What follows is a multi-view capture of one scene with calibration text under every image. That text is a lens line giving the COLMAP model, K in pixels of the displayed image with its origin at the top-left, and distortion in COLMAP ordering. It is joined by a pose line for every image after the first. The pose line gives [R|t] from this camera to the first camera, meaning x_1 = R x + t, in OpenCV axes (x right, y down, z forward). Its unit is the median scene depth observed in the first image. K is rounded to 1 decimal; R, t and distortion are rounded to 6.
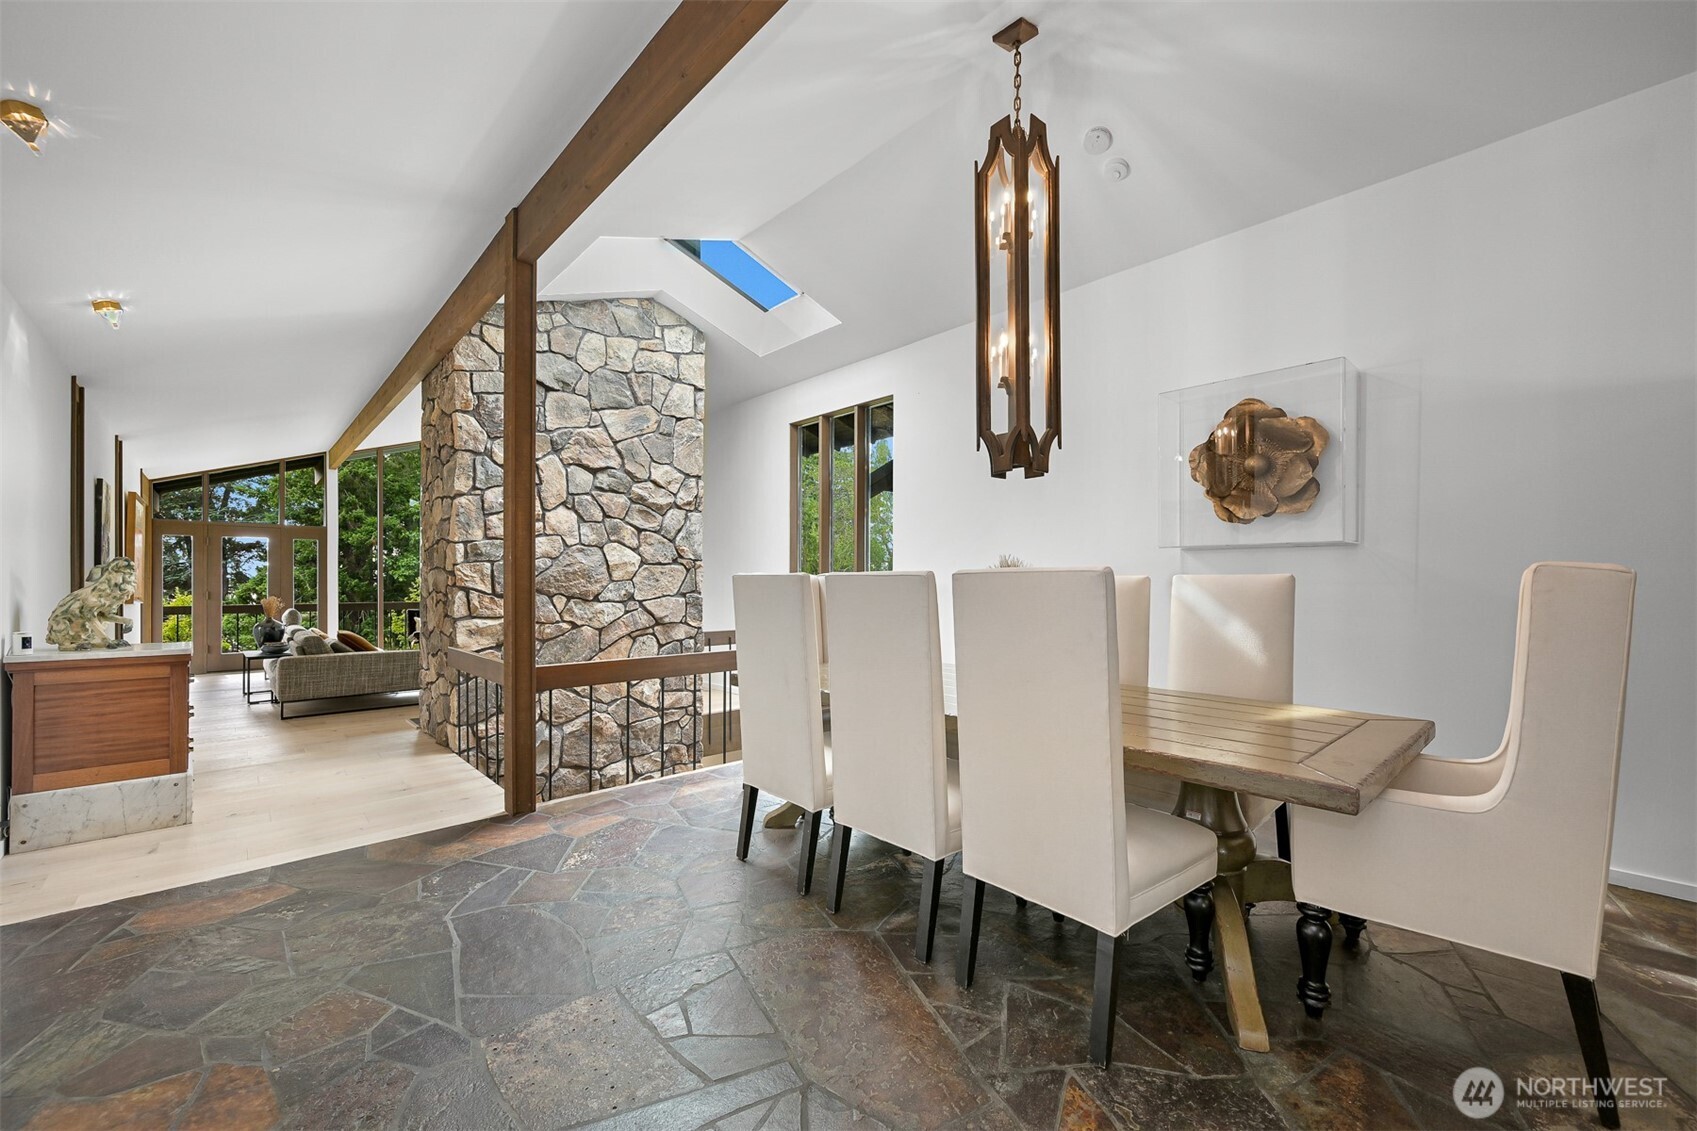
lens RADIAL K [[671.3, 0, 856.8], [0, 671.3, 582.6], [0, 0, 1]] dist [-0.002922, 0.000852]
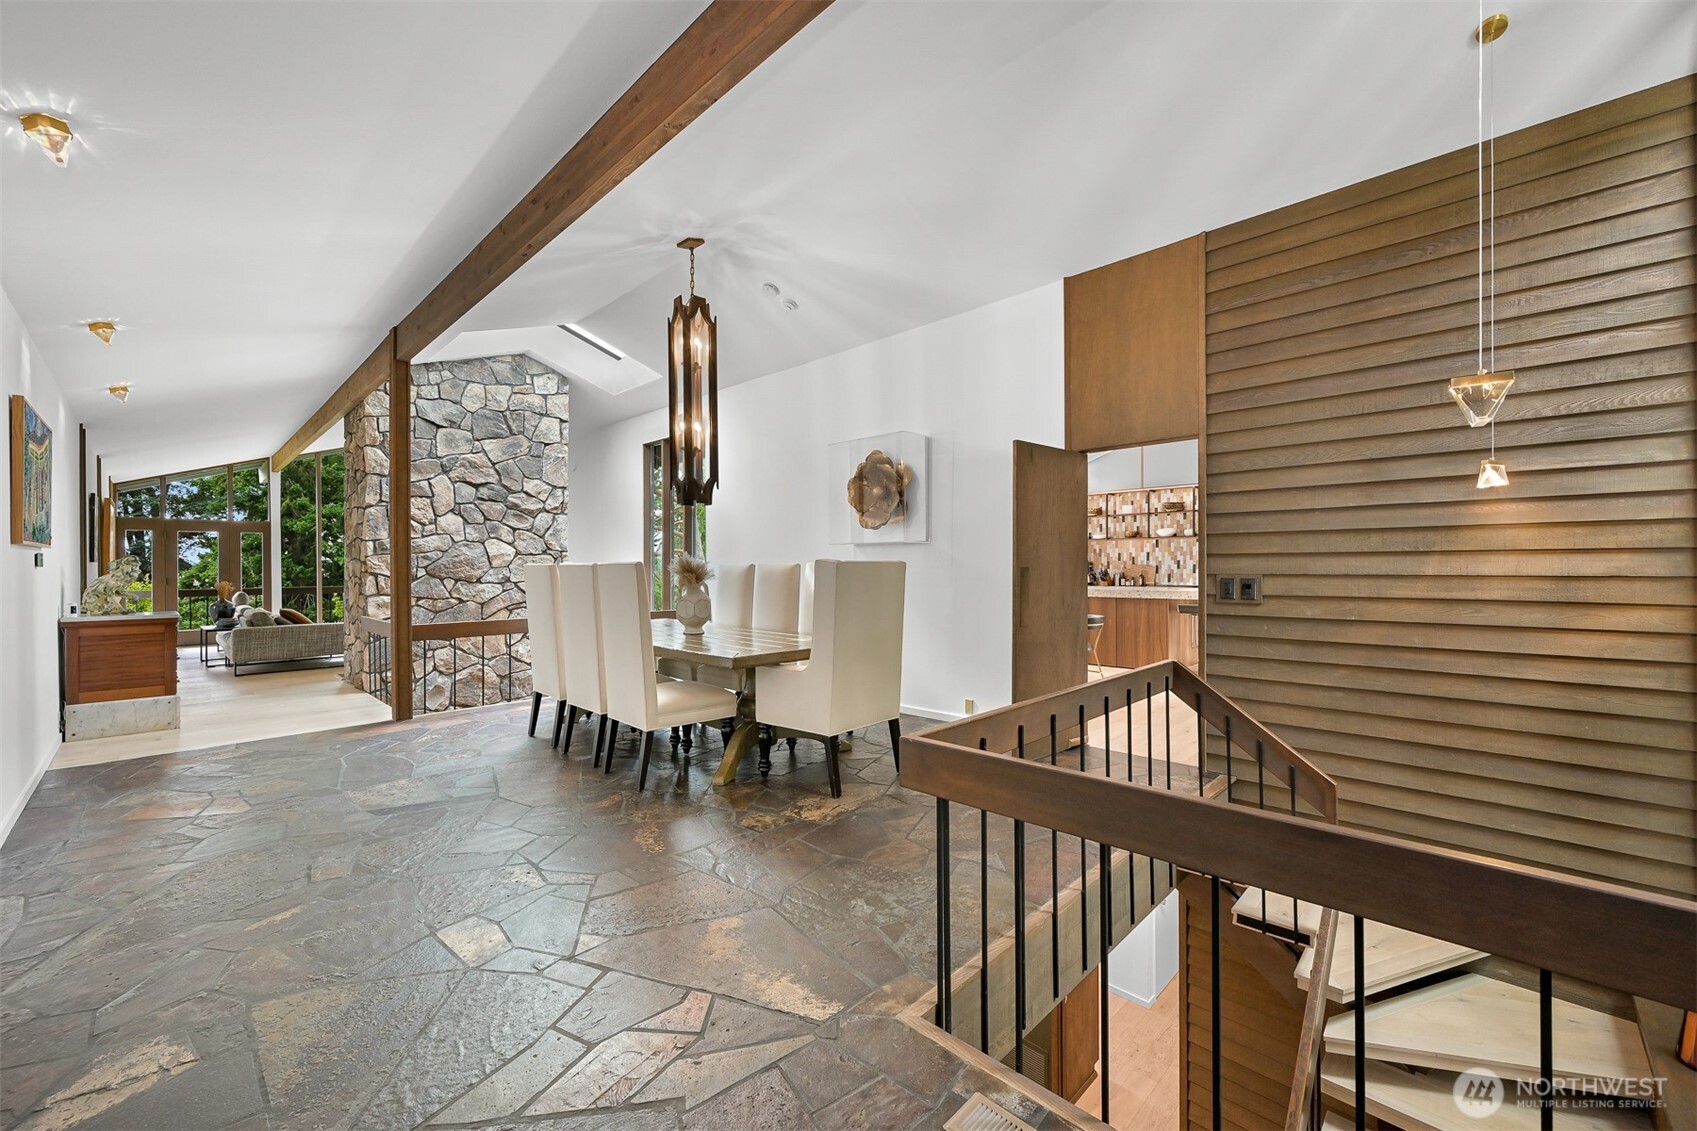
lens RADIAL K [[671.3, 0, 852.6], [0, 671.3, 568.8], [0, 0, 1]] dist [-0.002922, 0.000852]
pose [[0.998962, -0.005452, 0.045223, 0.301762], [0.005258, 0.999976, 0.004421, -0.002436], [-0.045246, -0.004178, 0.998967, -0.379153]]
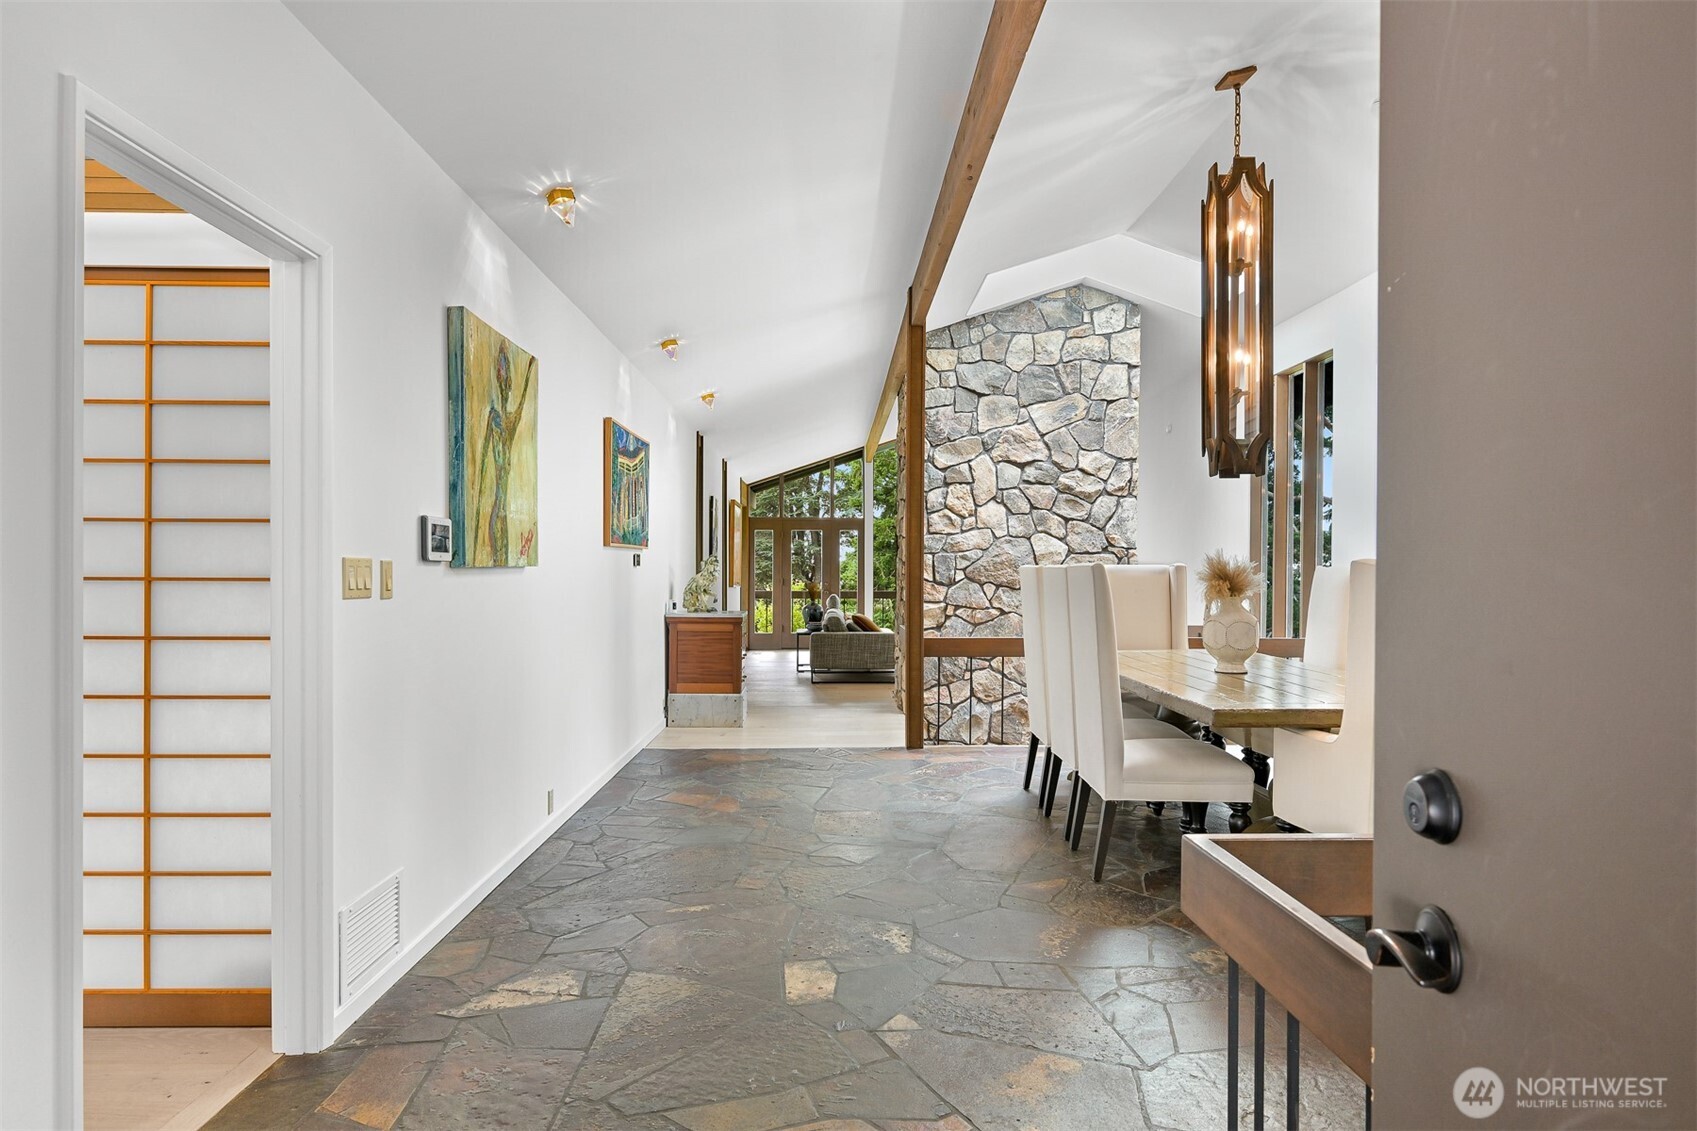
lens RADIAL K [[1016.6, 0, 858.3], [0, 1016.6, 579.2], [0, 0, 1]] dist [-0.001658, 0.000212]
pose [[0.747278, 0.008525, -0.664457, 0.478638], [-0.003692, 0.999956, 0.008676, -0.001631], [0.664502, -0.004030, 0.747276, -0.359816]]
